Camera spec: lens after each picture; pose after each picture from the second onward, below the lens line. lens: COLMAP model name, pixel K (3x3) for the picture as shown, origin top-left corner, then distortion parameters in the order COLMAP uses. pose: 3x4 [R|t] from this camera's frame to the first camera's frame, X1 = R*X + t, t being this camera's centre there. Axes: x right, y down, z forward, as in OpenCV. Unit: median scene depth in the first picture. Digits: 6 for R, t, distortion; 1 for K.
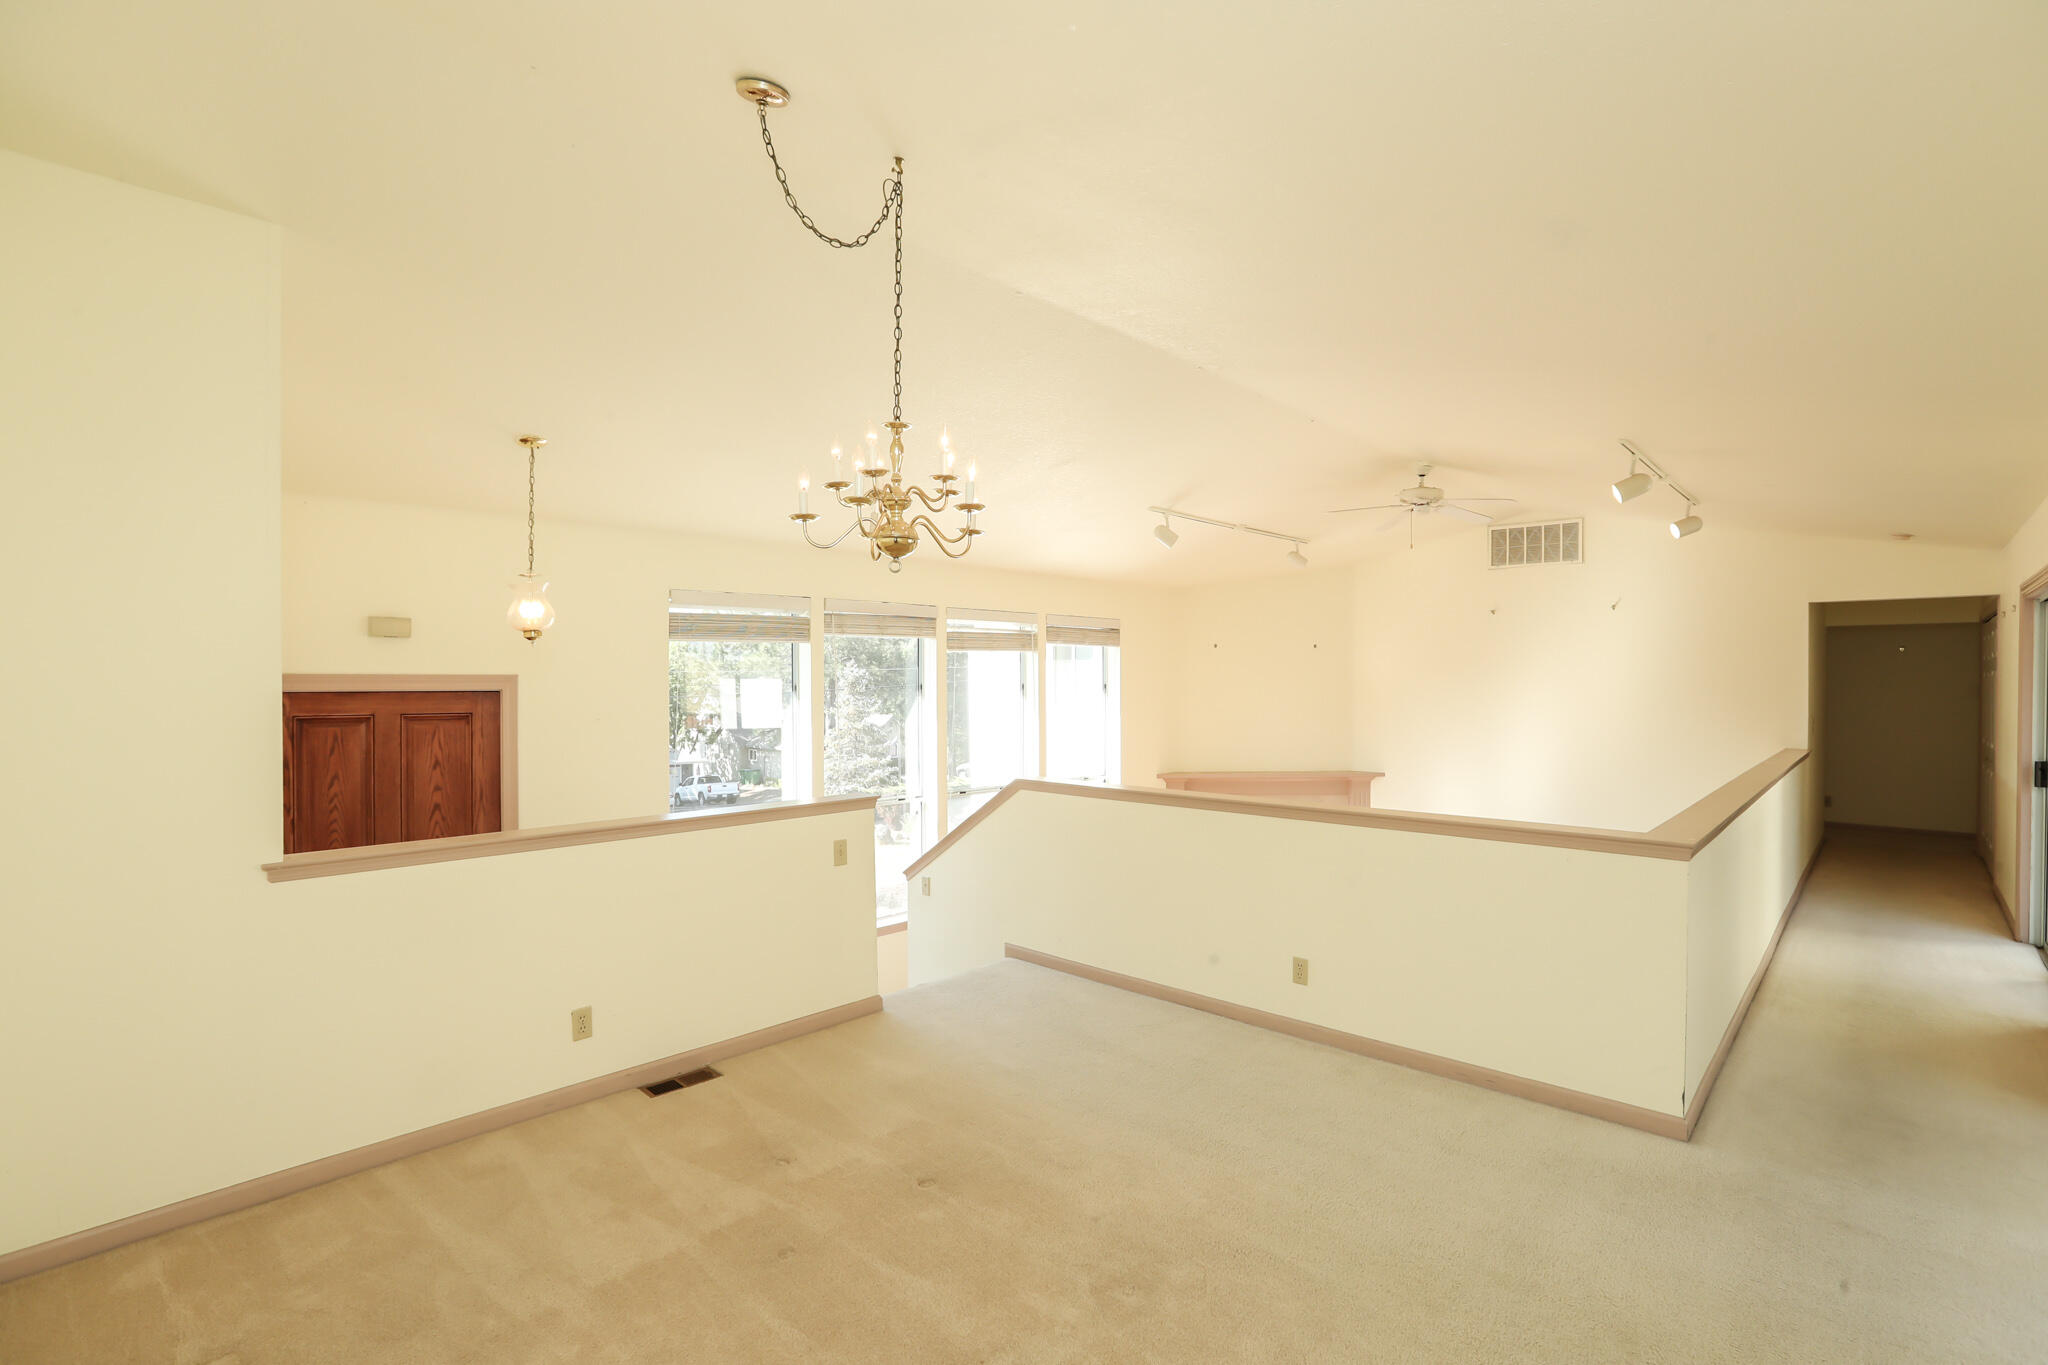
lens RADIAL K [[958.3, 0, 1026.9], [0, 958.3, 692.2], [0, 0, 1]] dist [-0.047907, 0.015162]
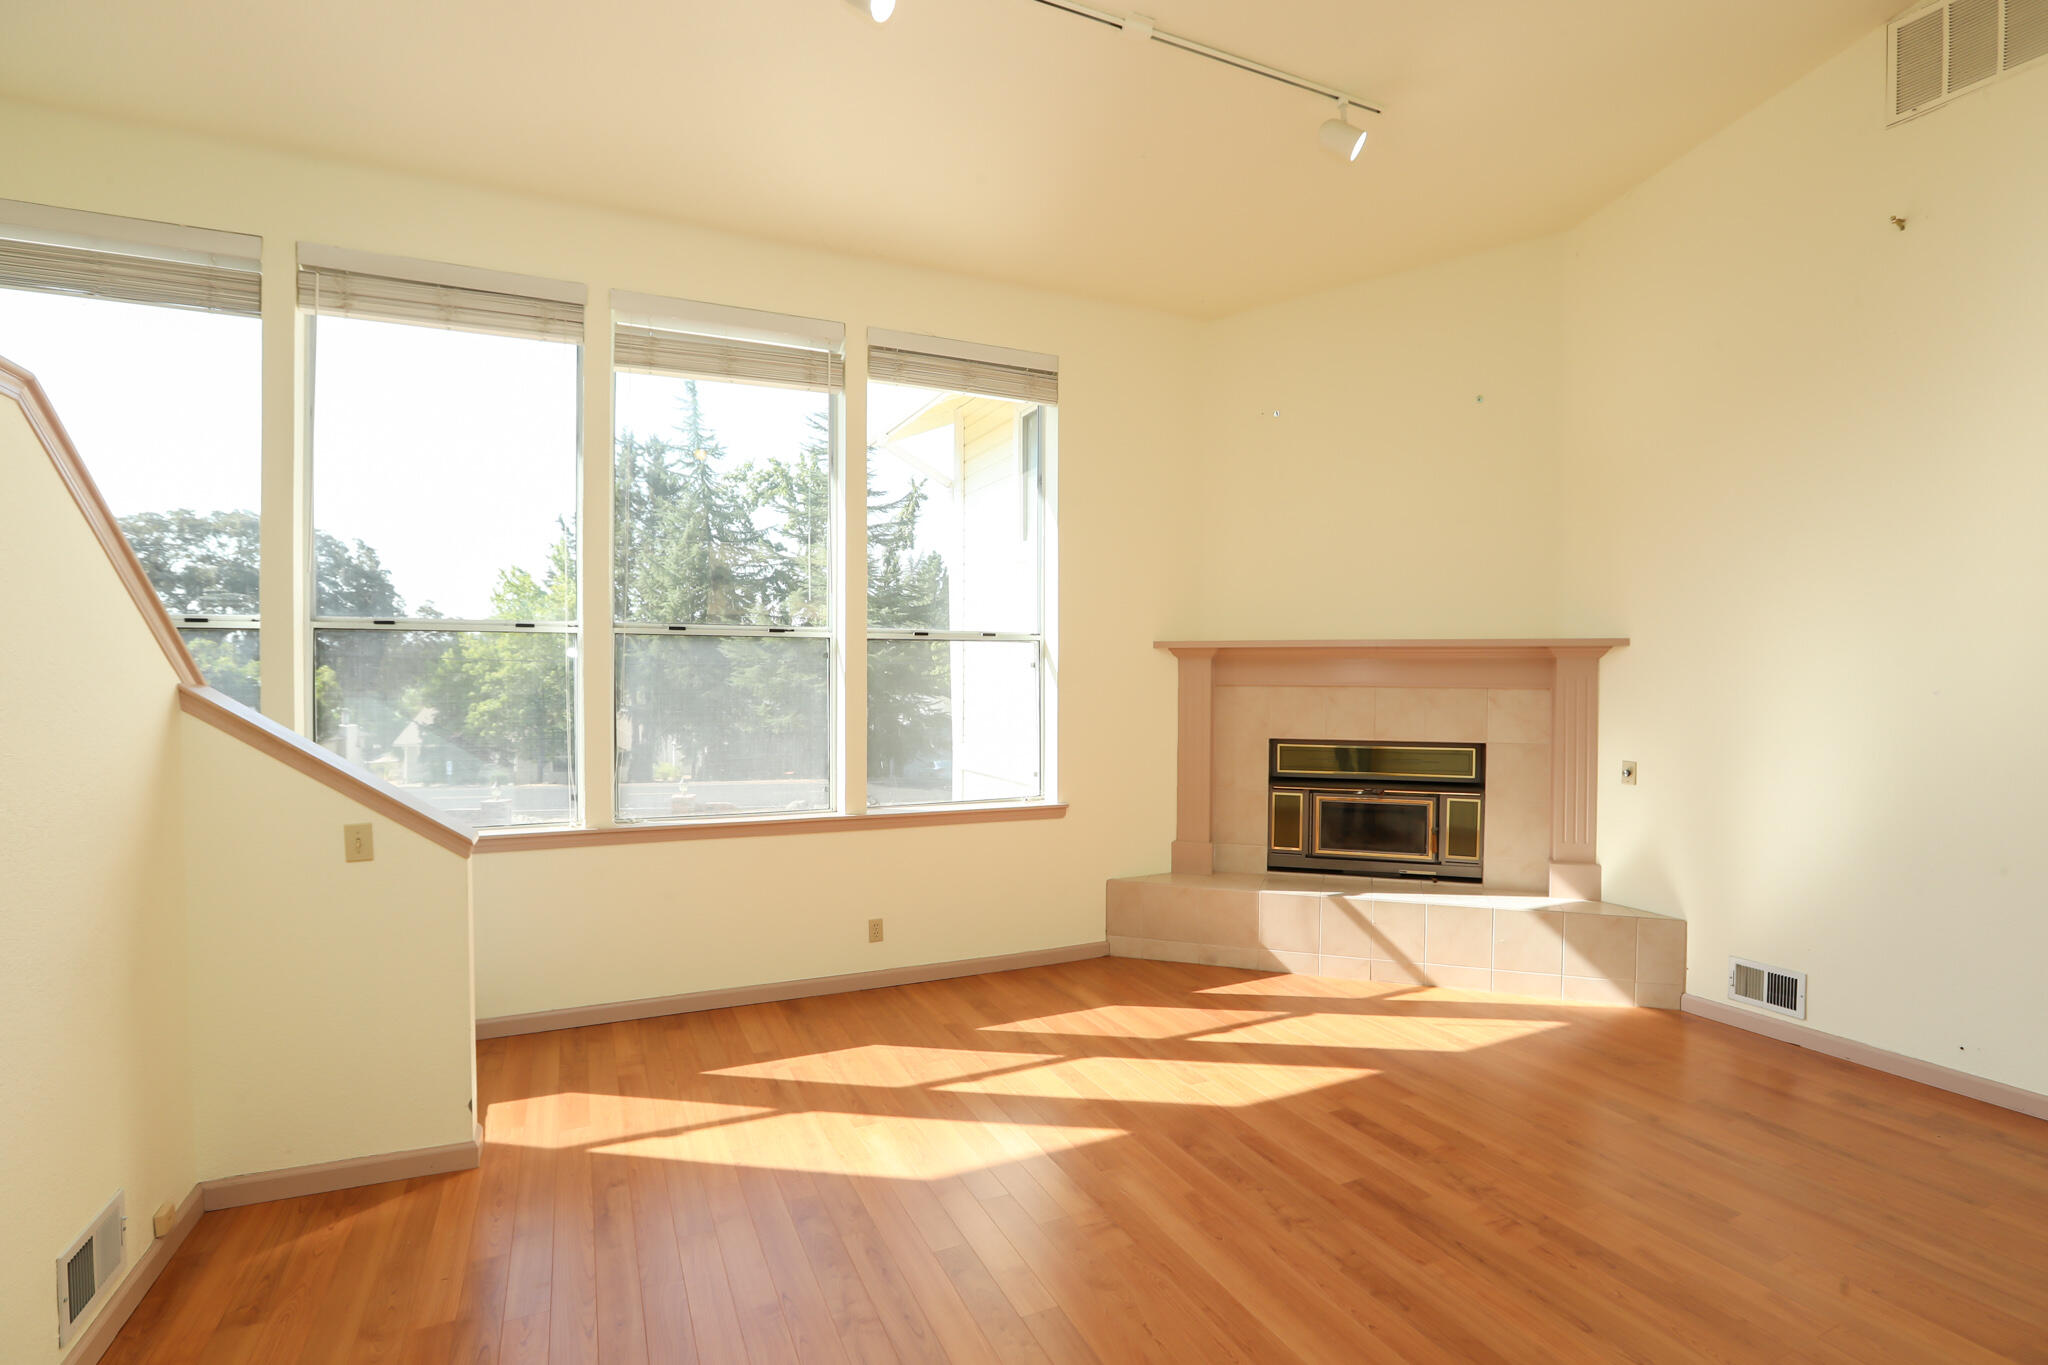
lens RADIAL K [[958.3, 0, 1021.4], [0, 958.3, 696.9], [0, 0, 1]] dist [-0.047907, 0.015162]
pose [[0.931424, 0.005434, -0.363896, 0.451902], [-0.003286, 0.999973, 0.006522, 0.192882], [0.363922, -0.004879, 0.931417, 0.761107]]
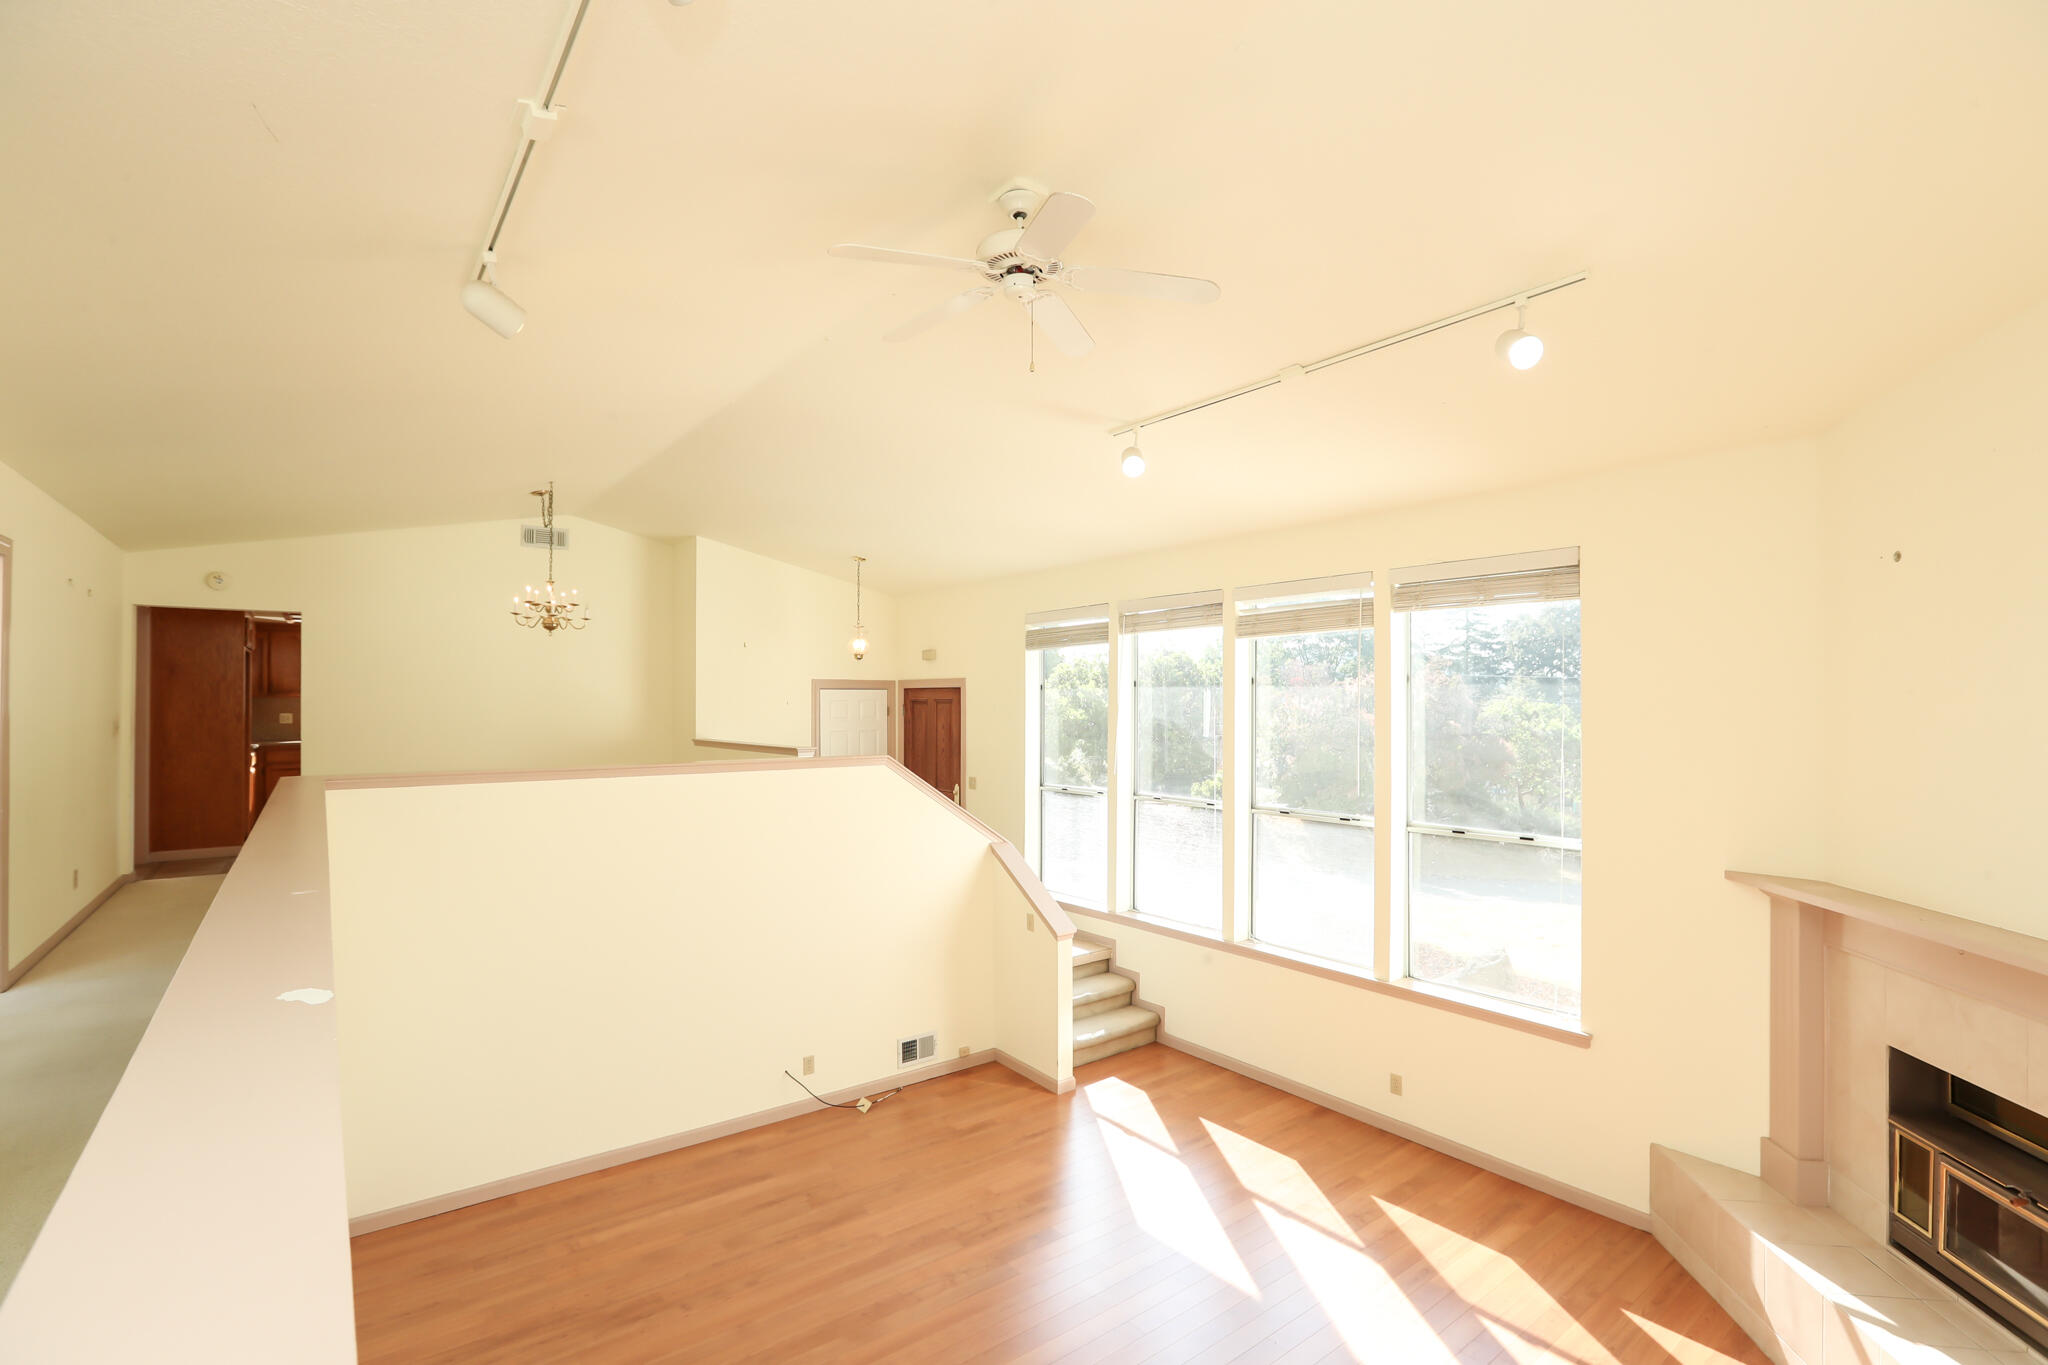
lens RADIAL K [[958.3, 0, 1023.6], [0, 958.3, 680.7], [0, 0, 1]] dist [-0.047907, 0.015162]
pose [[-0.167660, -0.016839, -0.985701, 1.044526], [-0.009021, 0.999838, -0.015546, 0.011903], [0.985804, 0.006285, -0.167785, 1.270943]]
